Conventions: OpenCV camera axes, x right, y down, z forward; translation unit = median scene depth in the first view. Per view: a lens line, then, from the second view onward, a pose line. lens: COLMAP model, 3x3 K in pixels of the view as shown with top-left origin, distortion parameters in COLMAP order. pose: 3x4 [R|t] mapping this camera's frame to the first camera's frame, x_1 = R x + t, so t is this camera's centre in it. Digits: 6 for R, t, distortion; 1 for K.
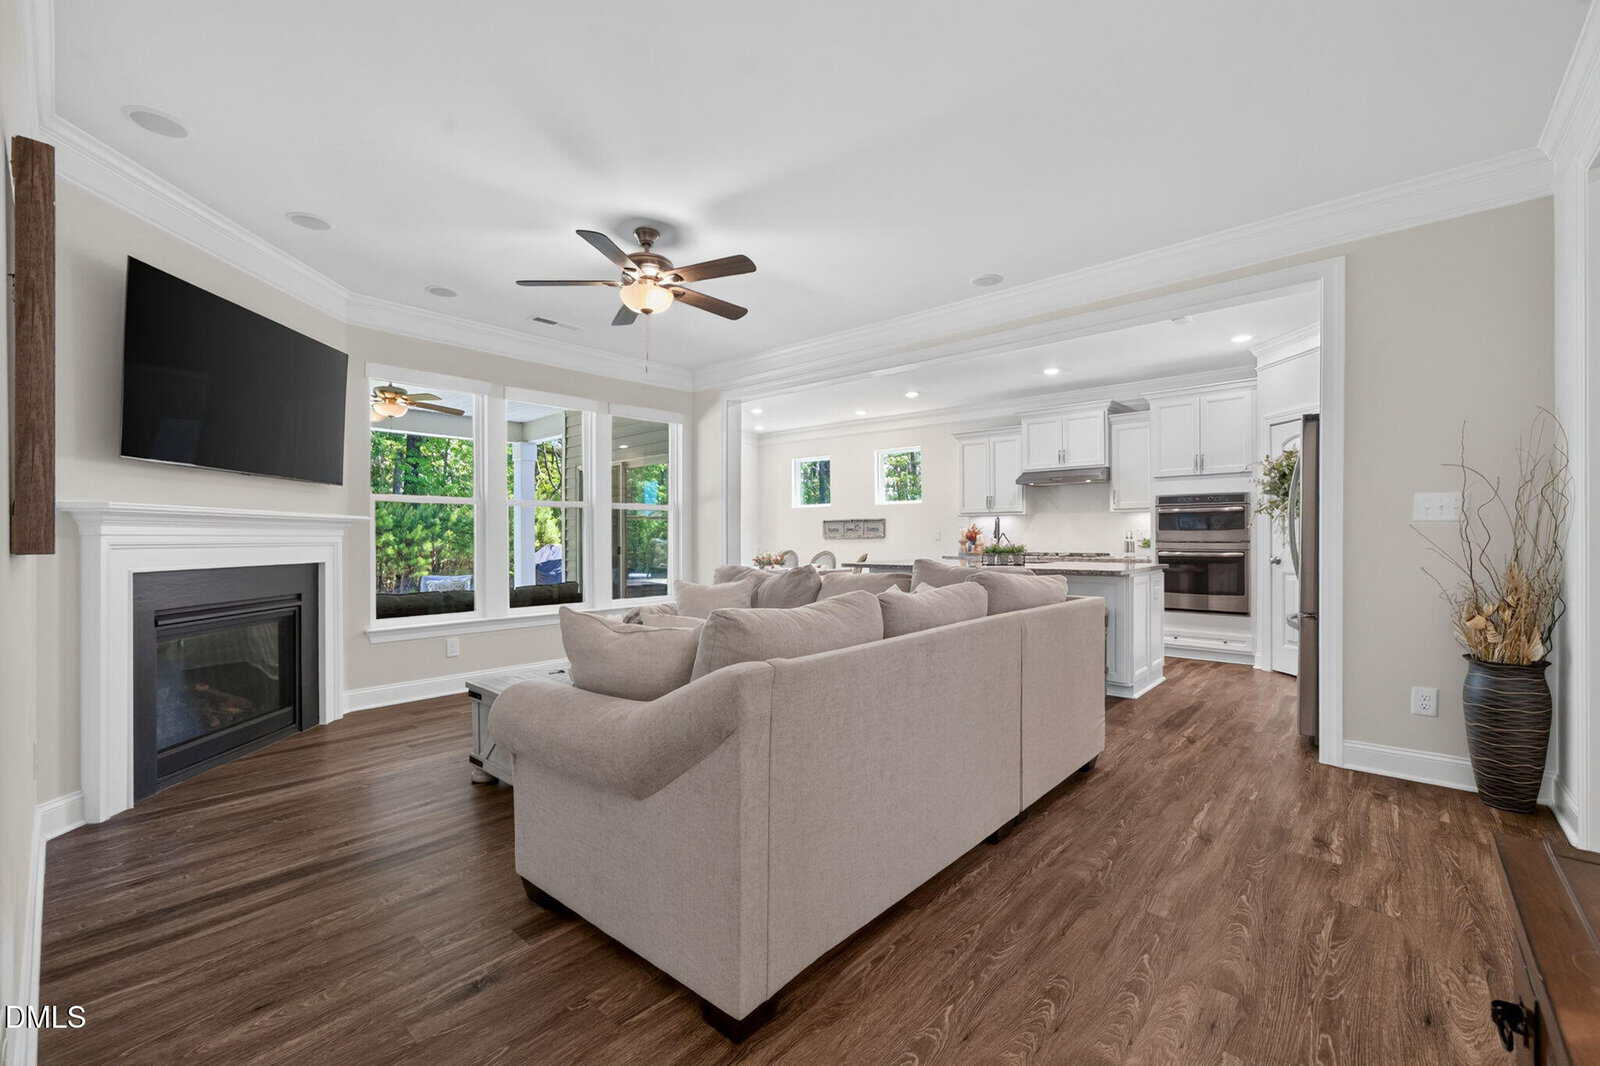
lens RADIAL K [[668.4, 0, 792.5], [0, 668.4, 536.6], [0, 0, 1]] dist [-0.005040, 0.001015]
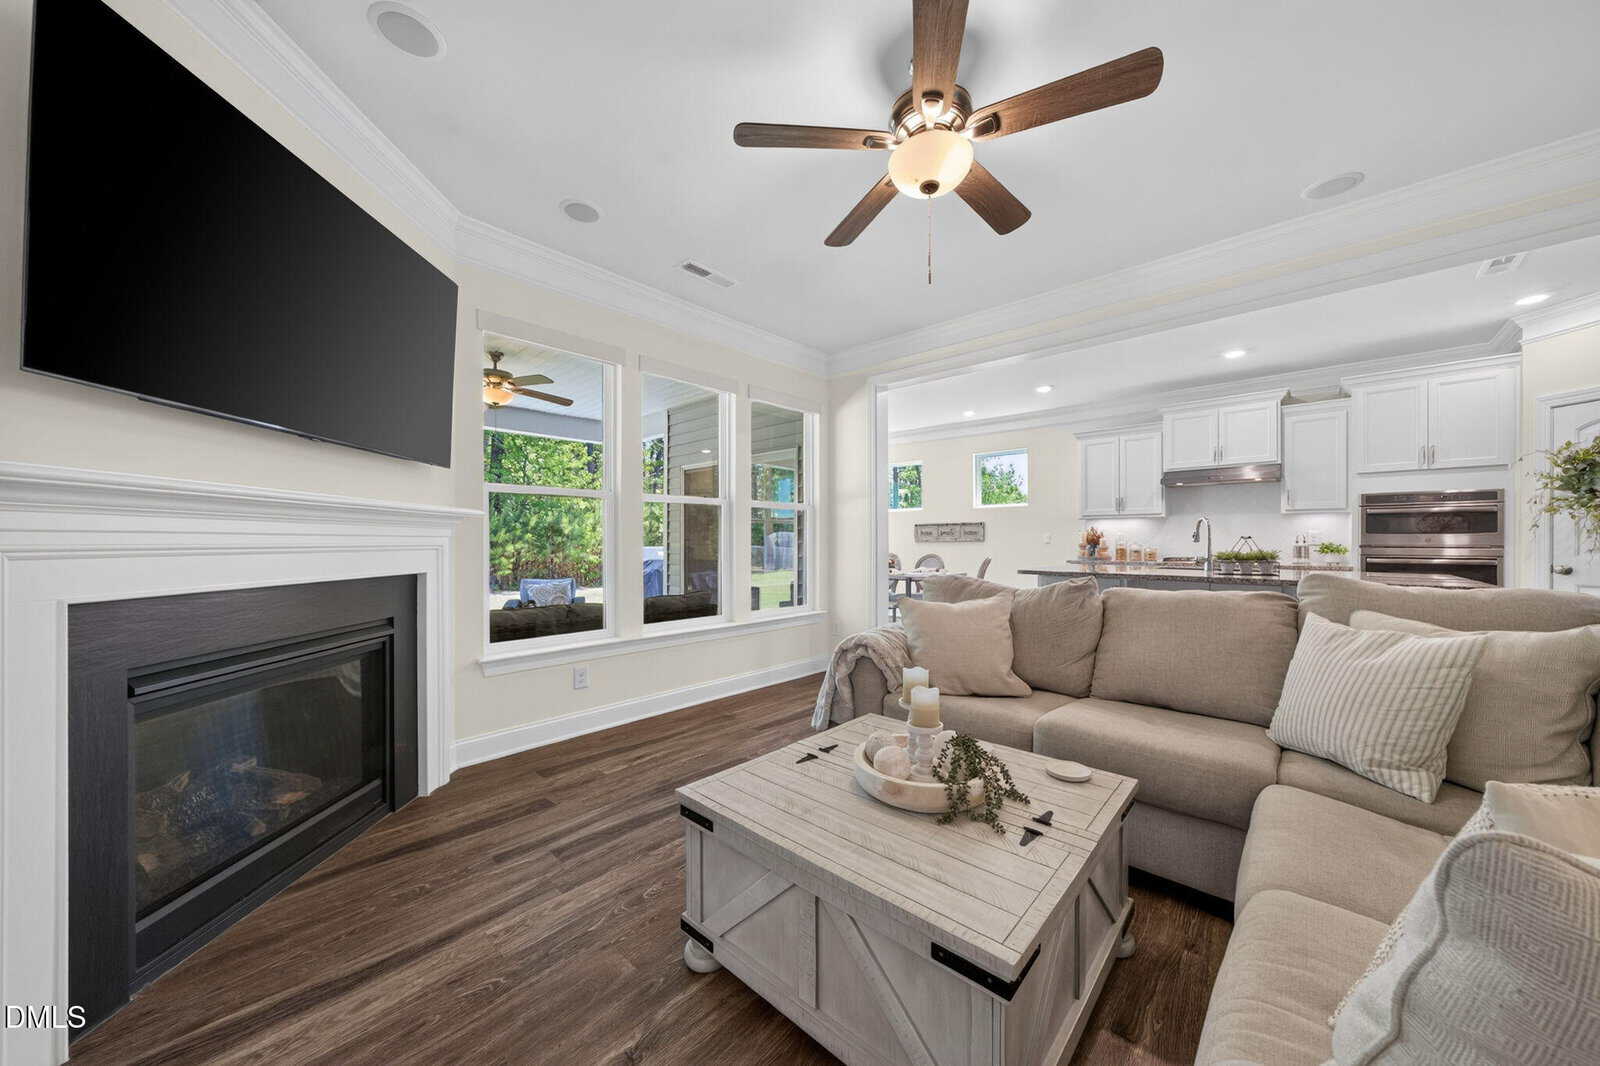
lens RADIAL K [[557.5, 0, 798.2], [0, 557.5, 541.3], [0, 0, 1]] dist [-0.001813, -0.000085]
pose [[0.999923, 0.002746, -0.012114, -0.190264], [-0.002727, 0.999995, 0.001622, 0.001389], [0.012118, -0.001589, 0.999925, 0.262415]]
